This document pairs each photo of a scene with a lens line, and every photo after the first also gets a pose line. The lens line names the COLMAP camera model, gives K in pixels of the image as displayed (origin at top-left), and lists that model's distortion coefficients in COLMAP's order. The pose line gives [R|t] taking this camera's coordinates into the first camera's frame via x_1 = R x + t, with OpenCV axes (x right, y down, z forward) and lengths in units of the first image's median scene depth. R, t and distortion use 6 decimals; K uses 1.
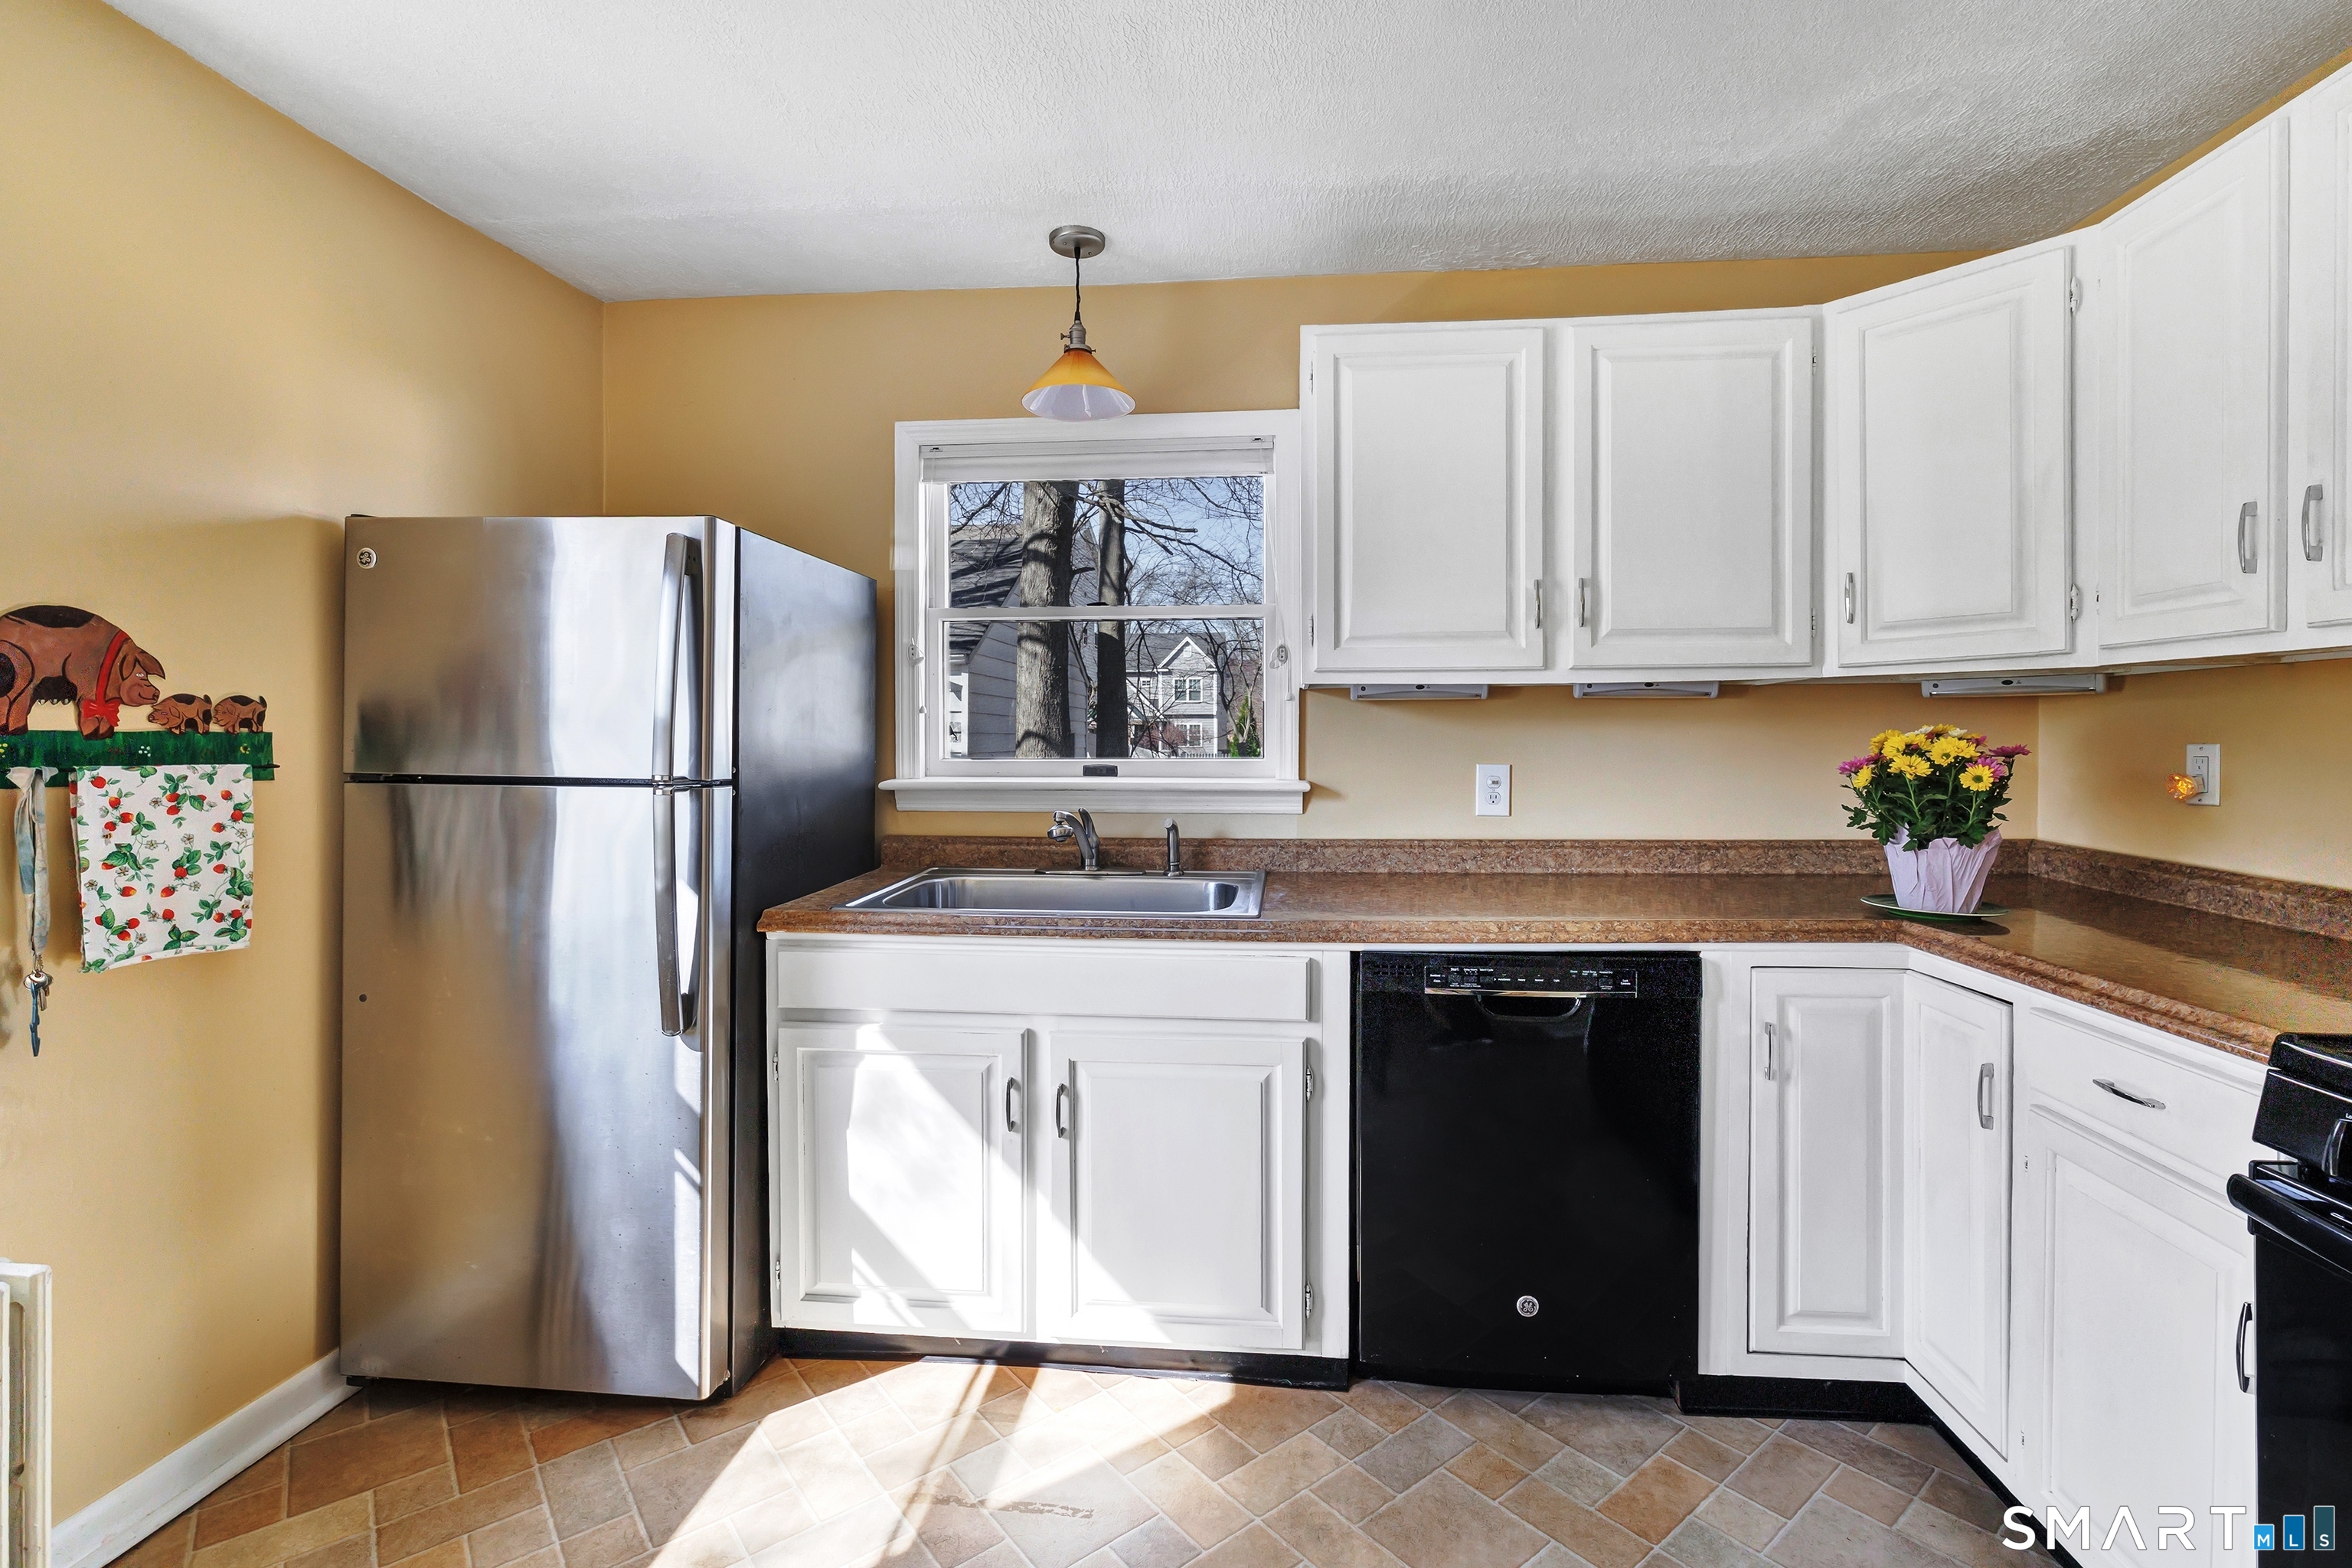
lens RADIAL K [[1053.5, 0, 1197.3], [0, 1053.5, 751.2], [0, 0, 1]] dist [0.000187, -0.000033]
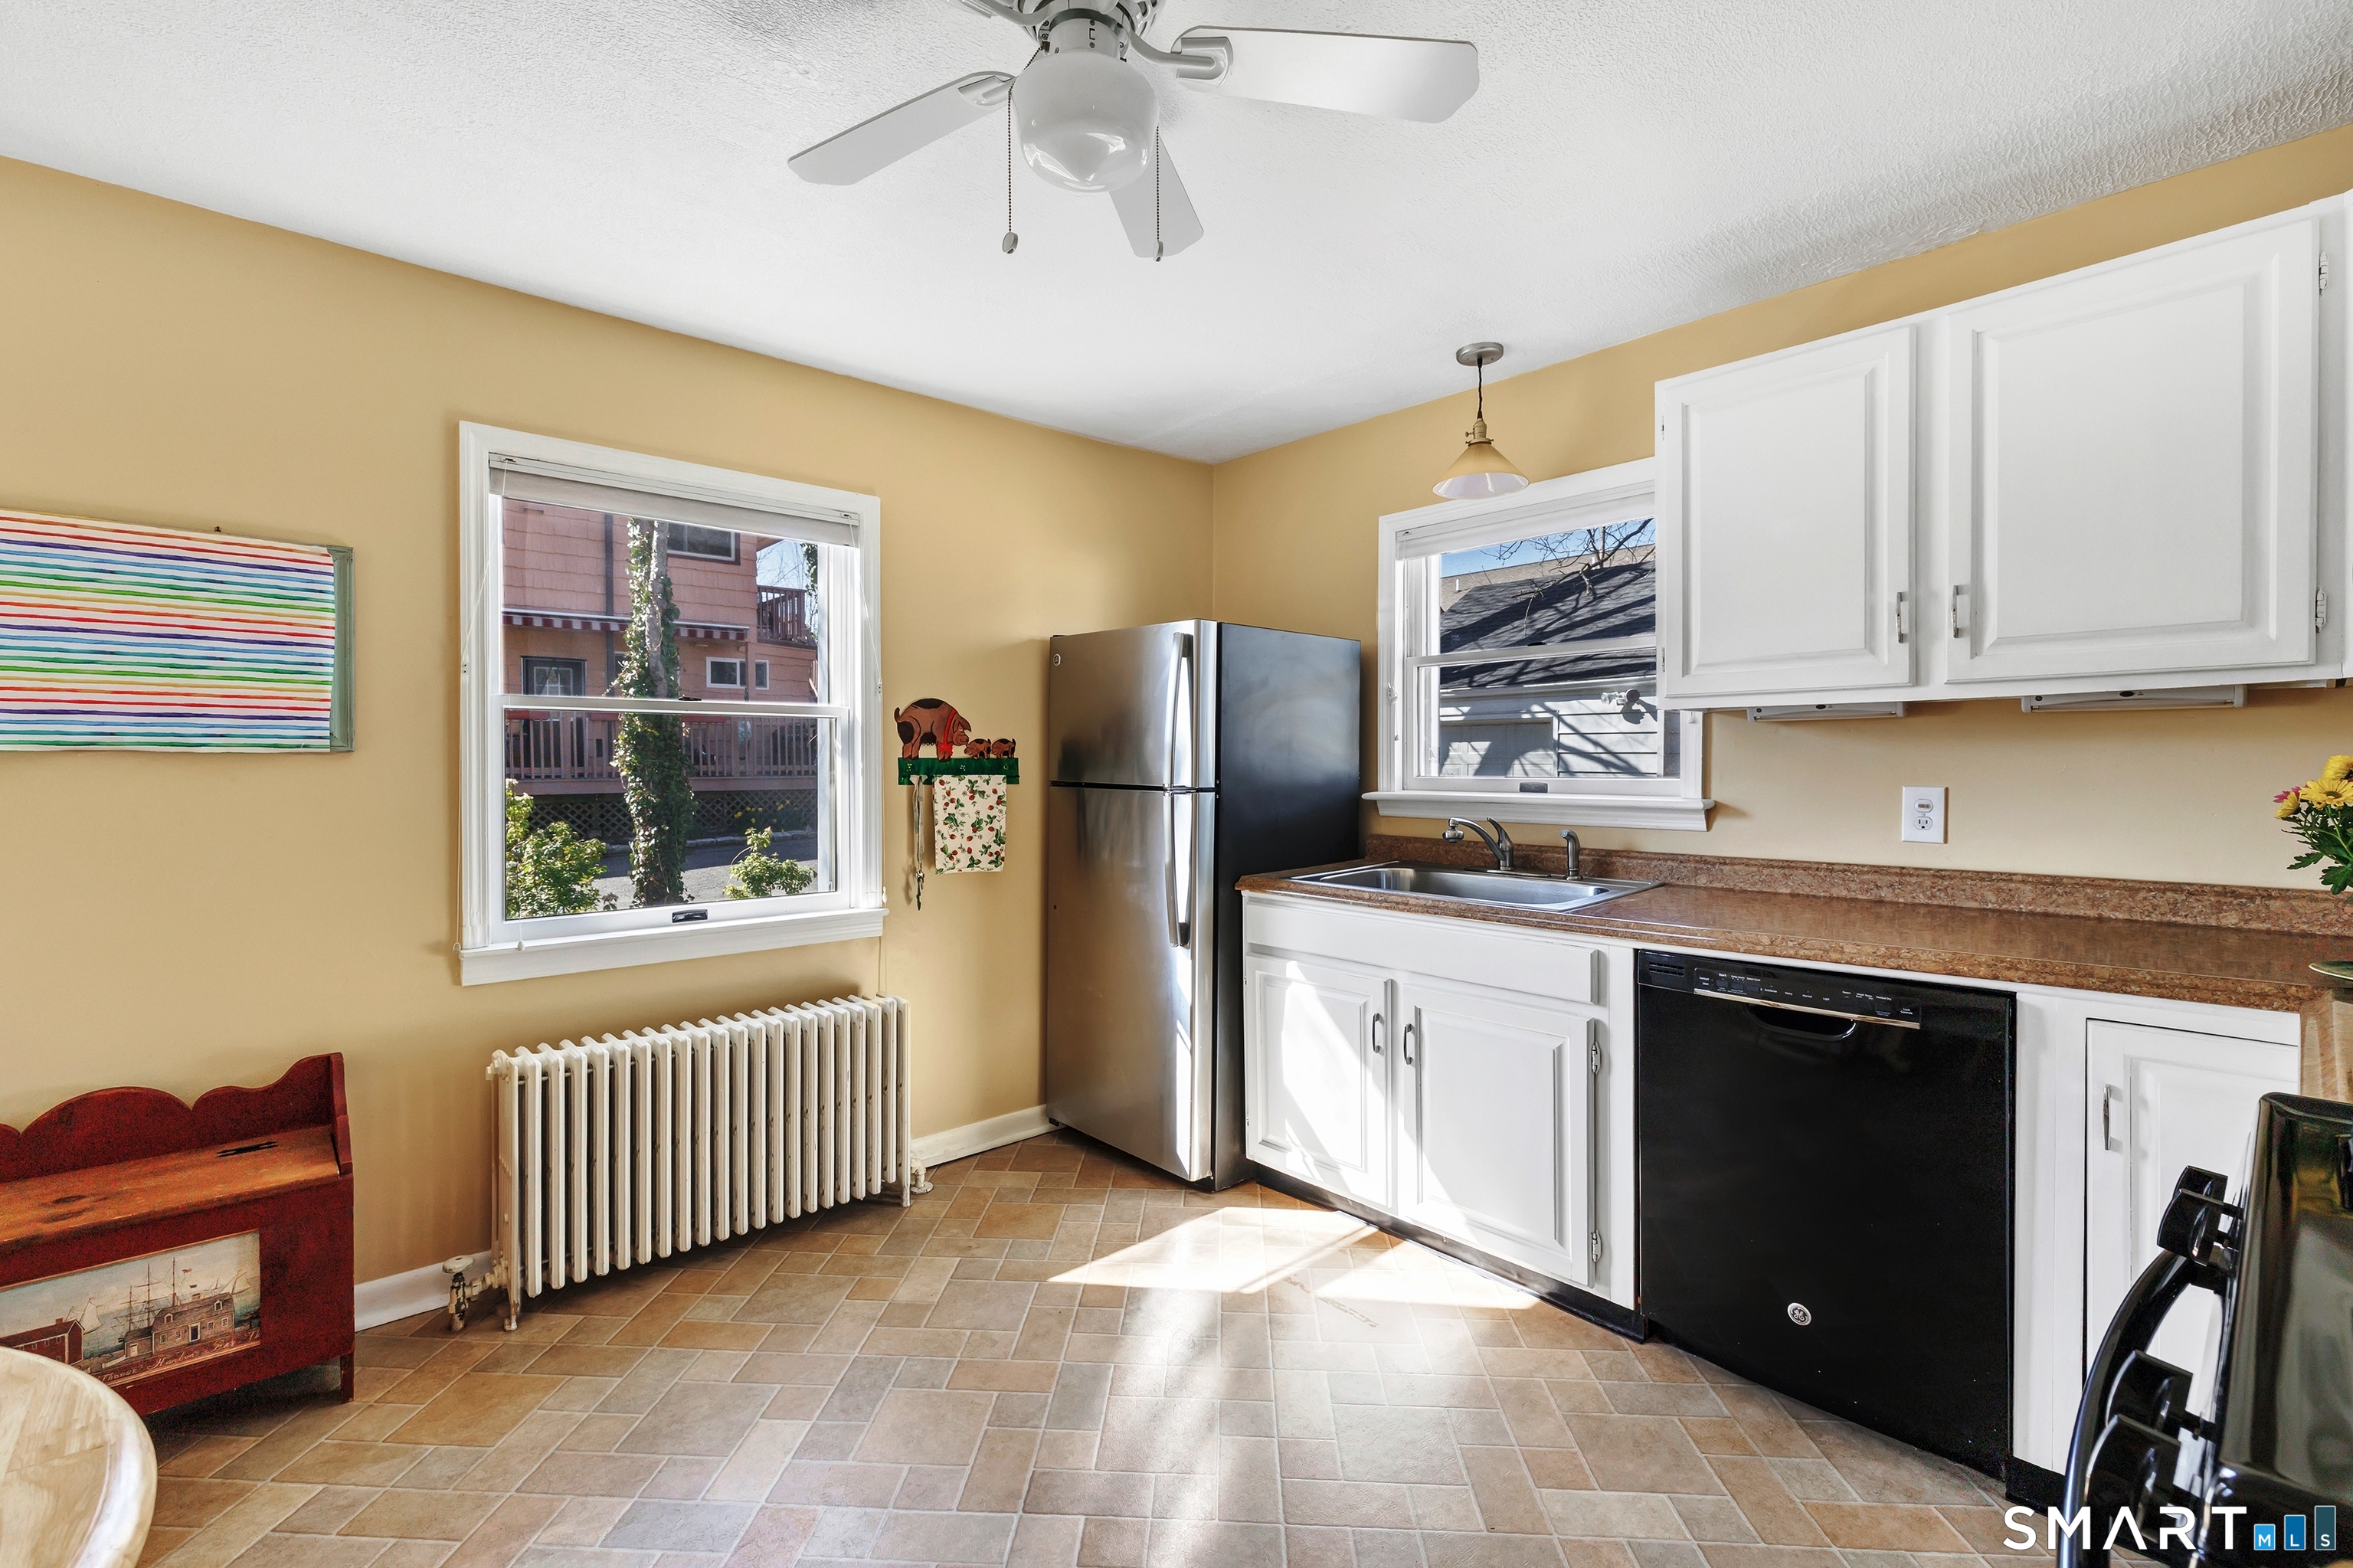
lens RADIAL K [[1053.9, 0, 1187.7], [0, 1053.9, 772.1], [0, 0, 1]] dist [0.000187, -0.000033]
pose [[0.735572, 0.004910, -0.677428, 0.550728], [-0.004828, 0.999986, 0.002006, 0.001371], [0.677429, 0.001795, 0.735586, -0.151453]]
